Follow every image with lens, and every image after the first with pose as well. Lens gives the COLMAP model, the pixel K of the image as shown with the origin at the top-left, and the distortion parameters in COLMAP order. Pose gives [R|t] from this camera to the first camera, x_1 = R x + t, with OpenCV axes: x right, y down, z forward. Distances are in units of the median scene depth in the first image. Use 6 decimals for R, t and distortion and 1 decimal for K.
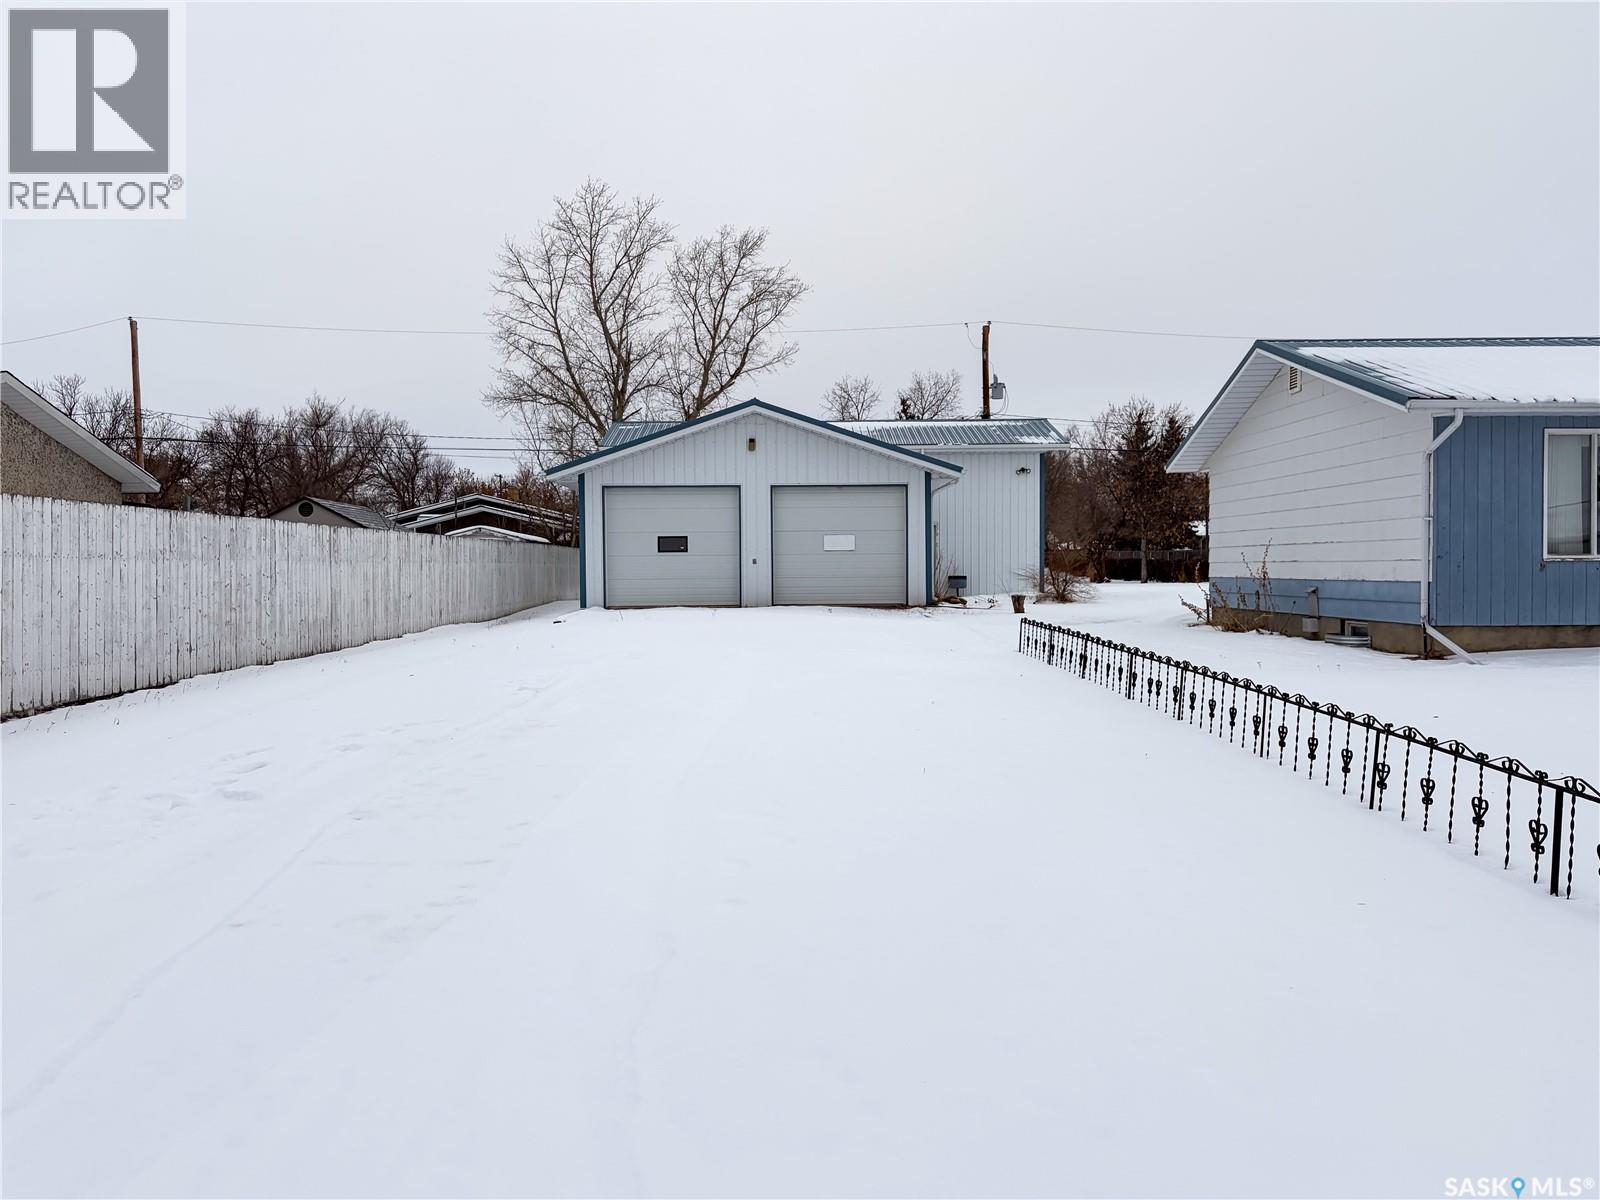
lens RADIAL K [[1220.4, 0, 807.0], [0, 1220.4, 596.7], [0, 0, 1]] dist [0.006754, 0.002573]
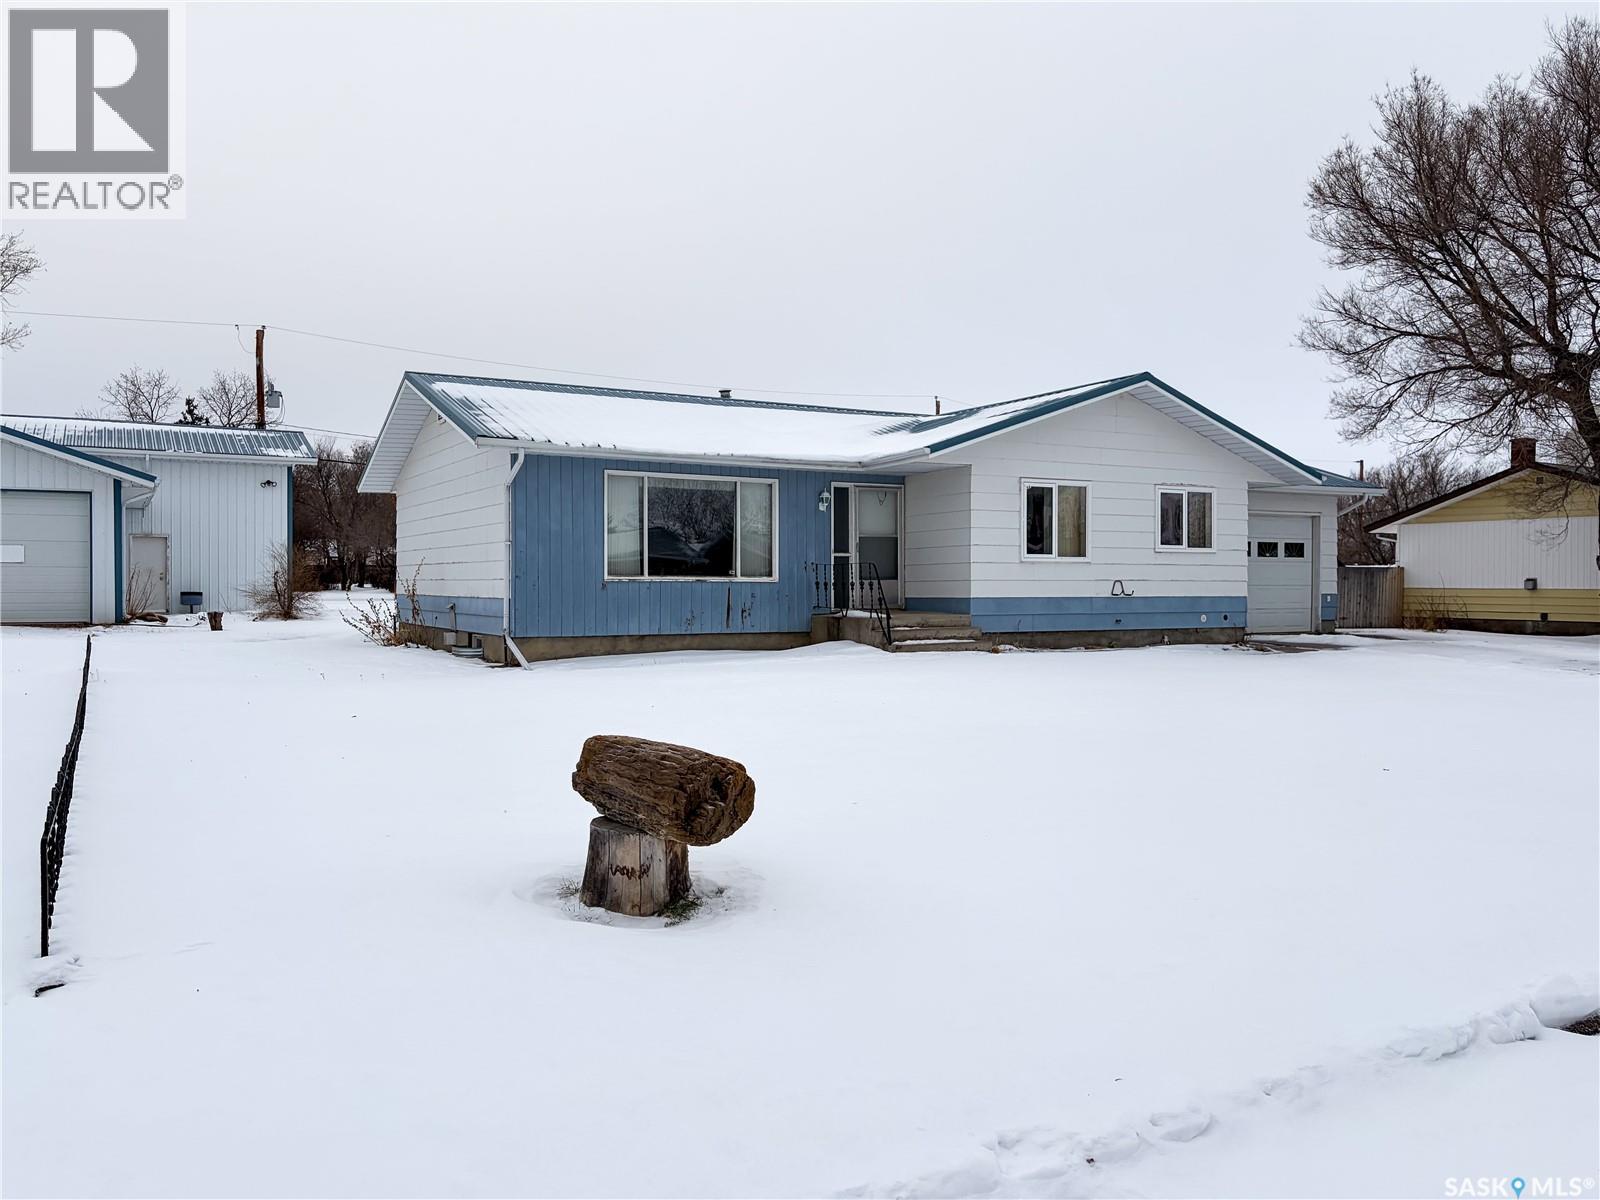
lens RADIAL K [[1220.4, 0, 807.0], [0, 1220.4, 596.7], [0, 0, 1]] dist [0.006754, 0.002573]
pose [[0.878379, 0.003025, 0.477955, 0.115034], [0.003726, 0.999906, -0.013175, 0.001154], [-0.477950, 0.013353, 0.878286, -0.069506]]
